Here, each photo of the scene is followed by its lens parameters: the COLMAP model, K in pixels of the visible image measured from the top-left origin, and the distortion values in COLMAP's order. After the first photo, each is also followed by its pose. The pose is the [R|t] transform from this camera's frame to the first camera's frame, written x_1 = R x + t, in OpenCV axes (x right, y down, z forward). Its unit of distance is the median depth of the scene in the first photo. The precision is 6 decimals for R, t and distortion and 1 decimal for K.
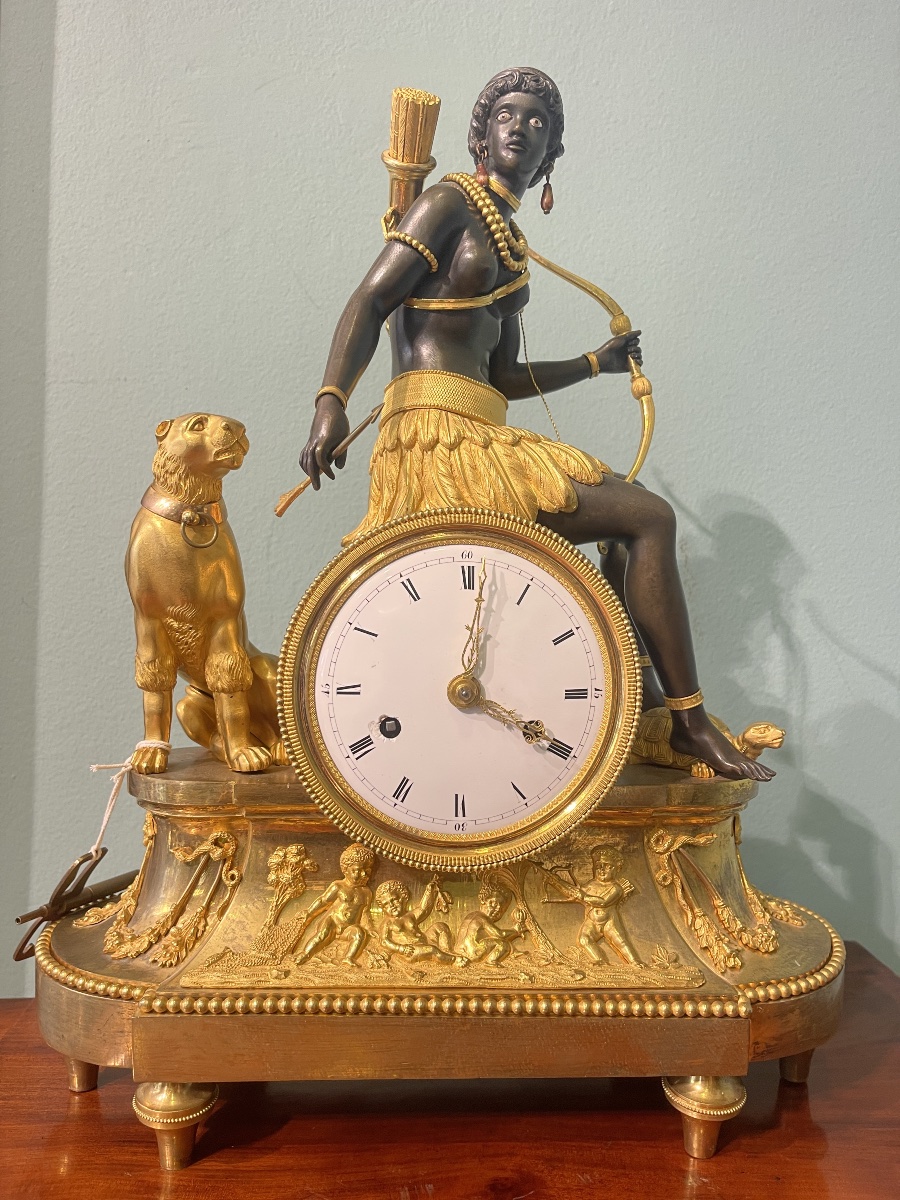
lens RADIAL K [[942.2, 0, 452.3], [0, 942.2, 600.1], [0, 0, 1]] dist [0.027930, -0.083652]
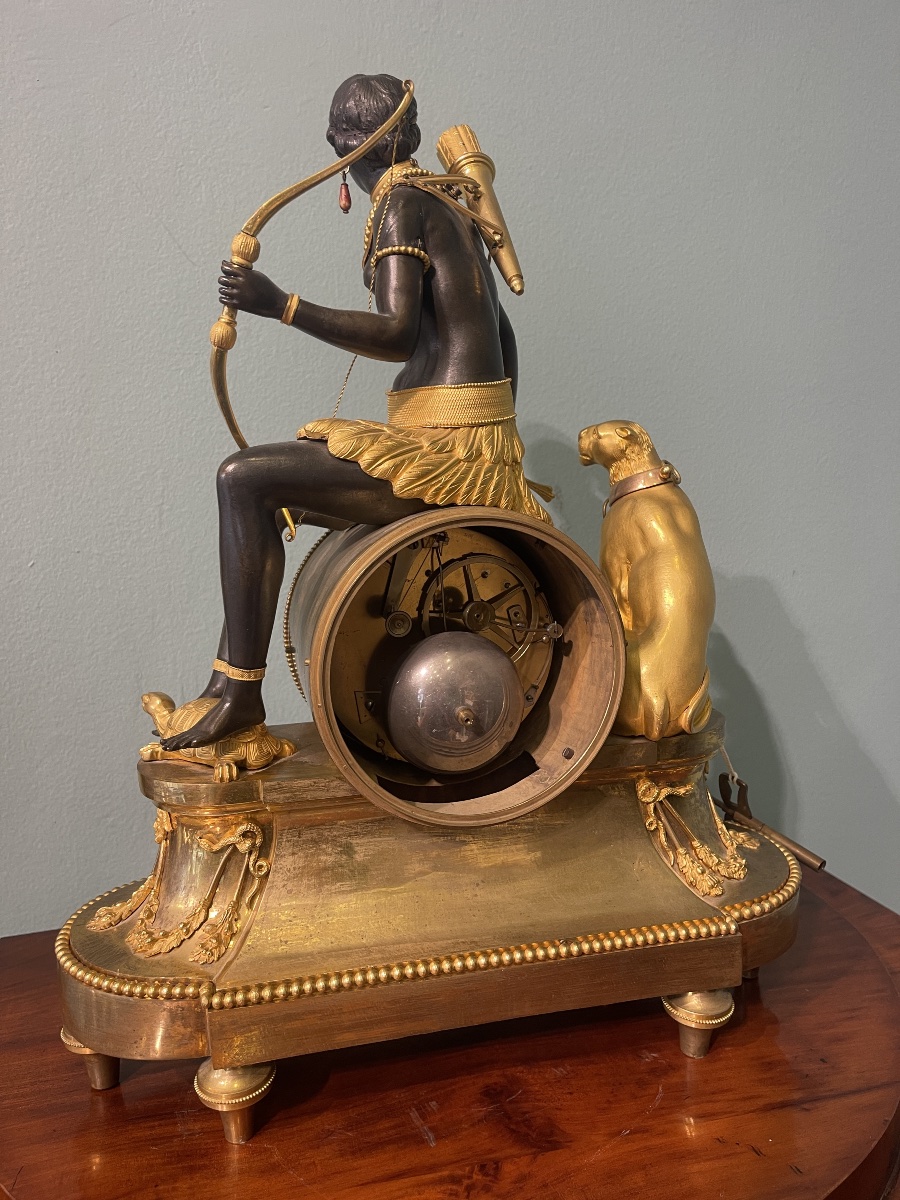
lens RADIAL K [[942.2, 0, 451.0], [0, 942.2, 600.2], [0, 0, 1]] dist [0.027930, -0.083652]
pose [[0.970205, -0.074737, 0.230470, -0.135353], [0.049344, 0.992249, 0.114047, -0.066344], [-0.237208, -0.099276, 0.966373, -0.026821]]
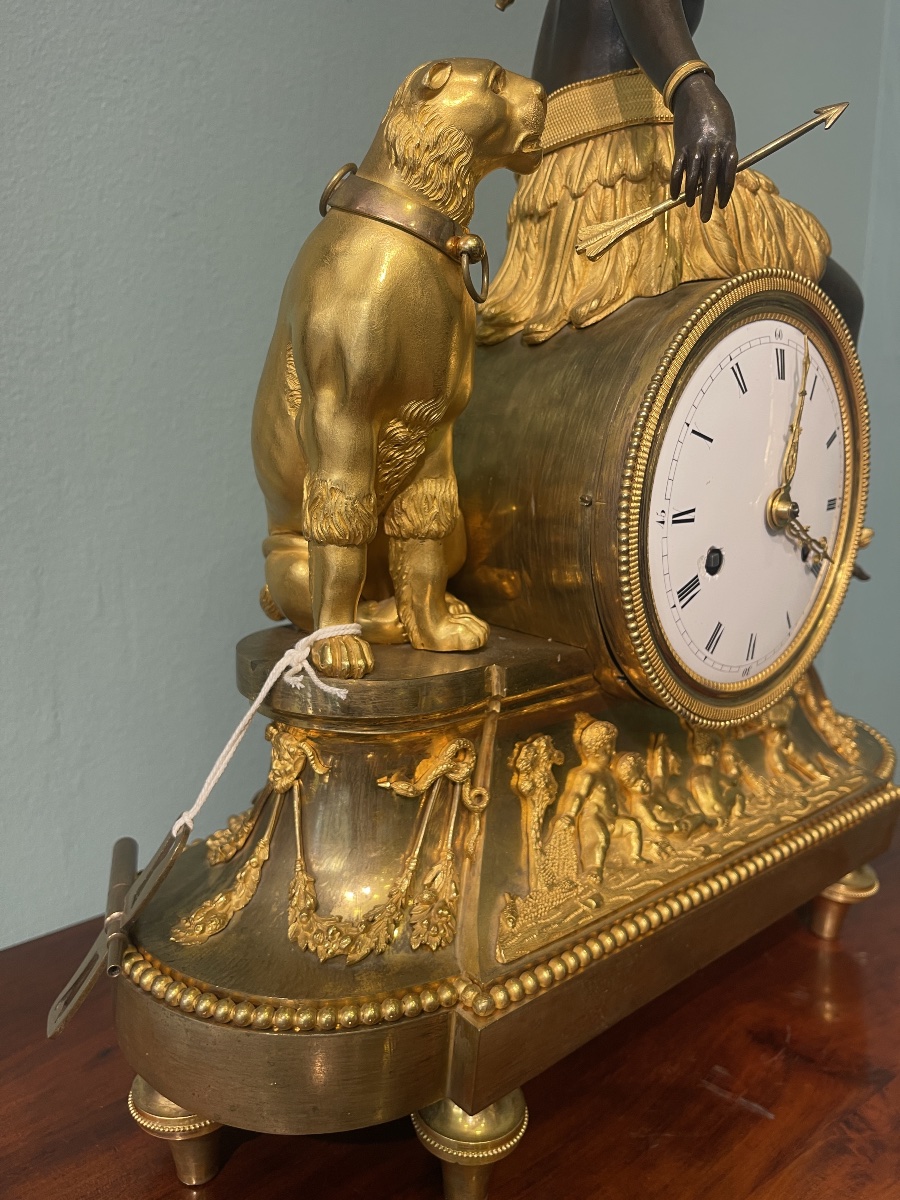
lens RADIAL K [[942.2, 0, 454.9], [0, 942.2, 613.0], [0, 0, 1]] dist [0.027930, -0.083652]
pose [[0.770160, -0.131790, 0.624087, -0.421904], [0.009636, 0.980714, 0.195209, 0.013810], [-0.637778, -0.144329, 0.756577, 0.320747]]
